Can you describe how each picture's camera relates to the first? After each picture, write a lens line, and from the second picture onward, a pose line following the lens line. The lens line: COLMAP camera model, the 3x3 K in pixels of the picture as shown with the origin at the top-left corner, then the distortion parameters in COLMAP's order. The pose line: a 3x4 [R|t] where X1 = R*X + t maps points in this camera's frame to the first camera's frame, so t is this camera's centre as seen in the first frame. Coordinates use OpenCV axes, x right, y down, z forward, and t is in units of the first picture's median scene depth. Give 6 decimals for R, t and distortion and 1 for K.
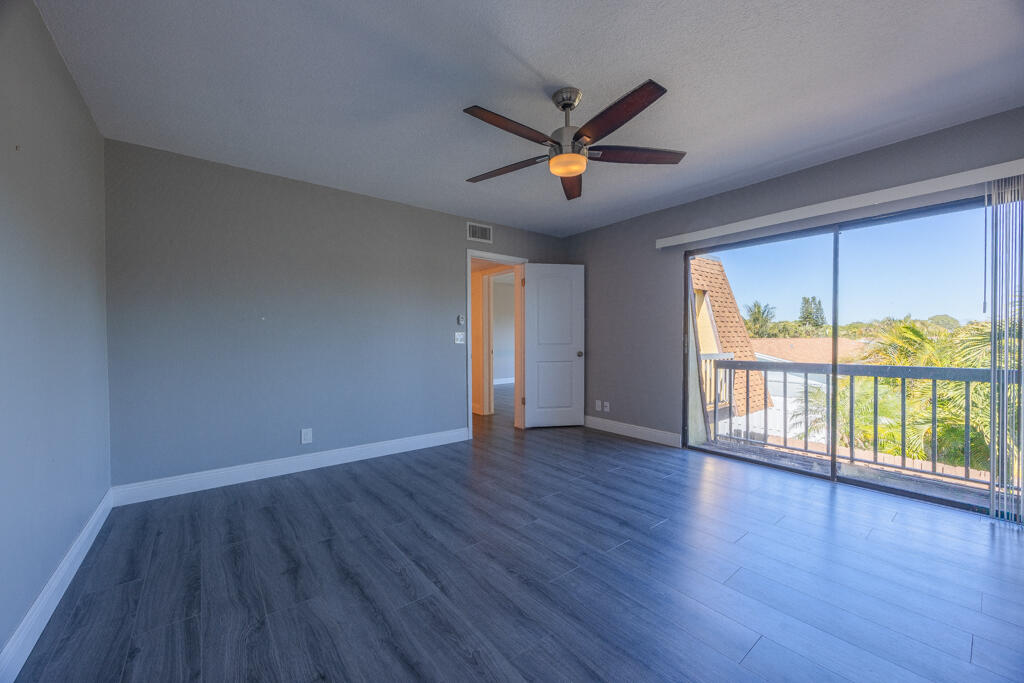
lens RADIAL K [[389.0, 0, 511.3], [0, 389.0, 343.2], [0, 0, 1]] dist [-0.006685, -0.000107]
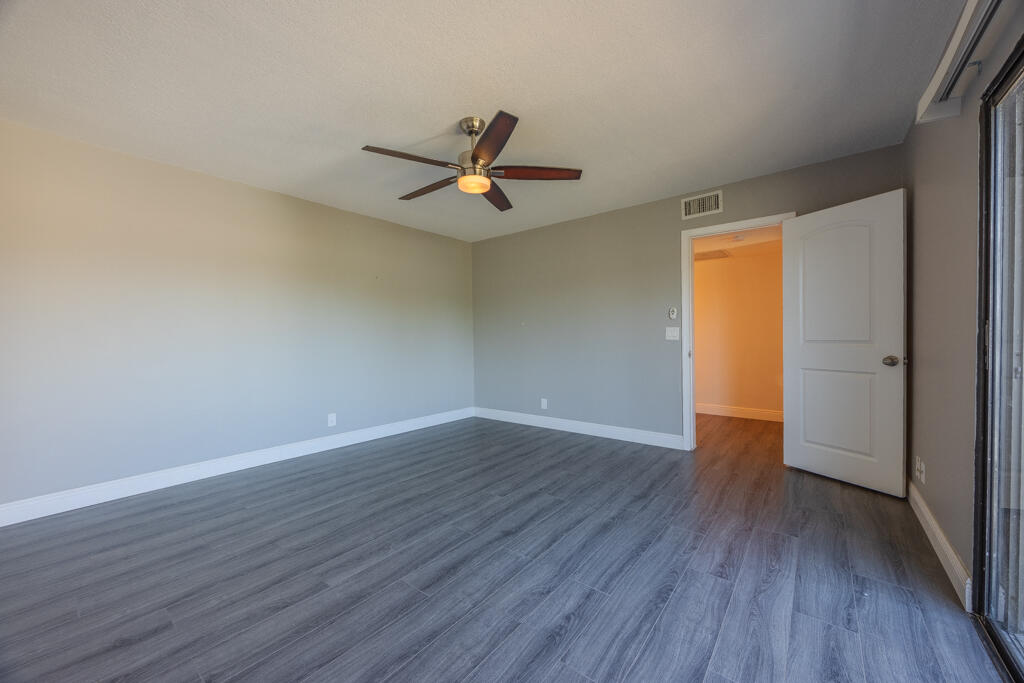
lens RADIAL K [[389.0, 0, 511.3], [0, 389.0, 343.2], [0, 0, 1]] dist [-0.006685, -0.000107]
pose [[0.226007, 0.015634, -0.974000, 0.909464], [0.002975, 0.999855, 0.016739, -0.009930], [0.974121, -0.006681, 0.225927, 0.602387]]
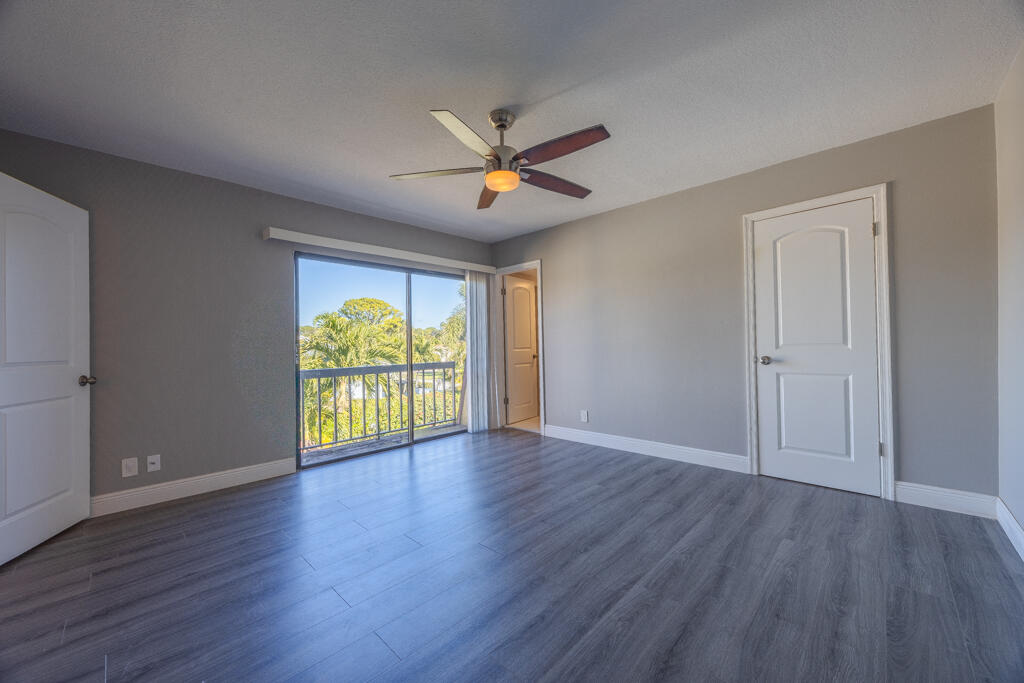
lens RADIAL K [[389.0, 0, 511.3], [0, 389.0, 343.2], [0, 0, 1]] dist [-0.006685, -0.000107]
pose [[-0.131521, 0.010977, 0.991253, -0.649354], [0.029495, 0.999539, -0.007156, -0.002579], [-0.990875, 0.028296, -0.131784, 0.802635]]
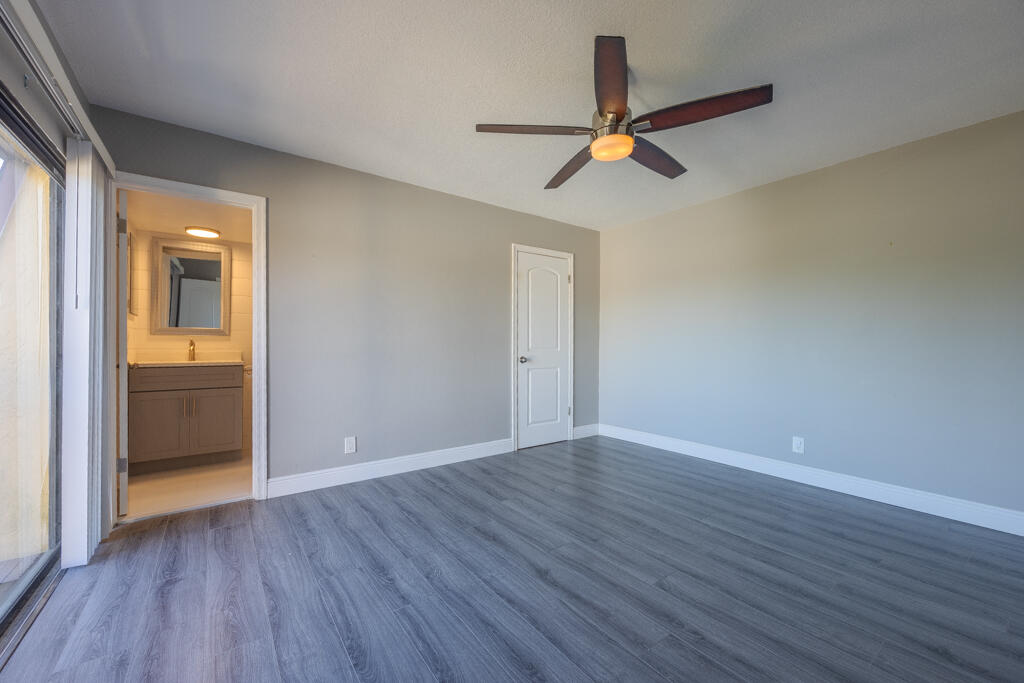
lens RADIAL K [[404.2, 0, 512.0], [0, 404.2, 341.5], [0, 0, 1]] dist [-0.001765, -0.000031]
pose [[-0.999243, 0.002462, 0.038829, 0.241747], [0.002553, 0.999994, 0.002294, -0.010465], [-0.038823, 0.002392, -0.999243, 1.383092]]
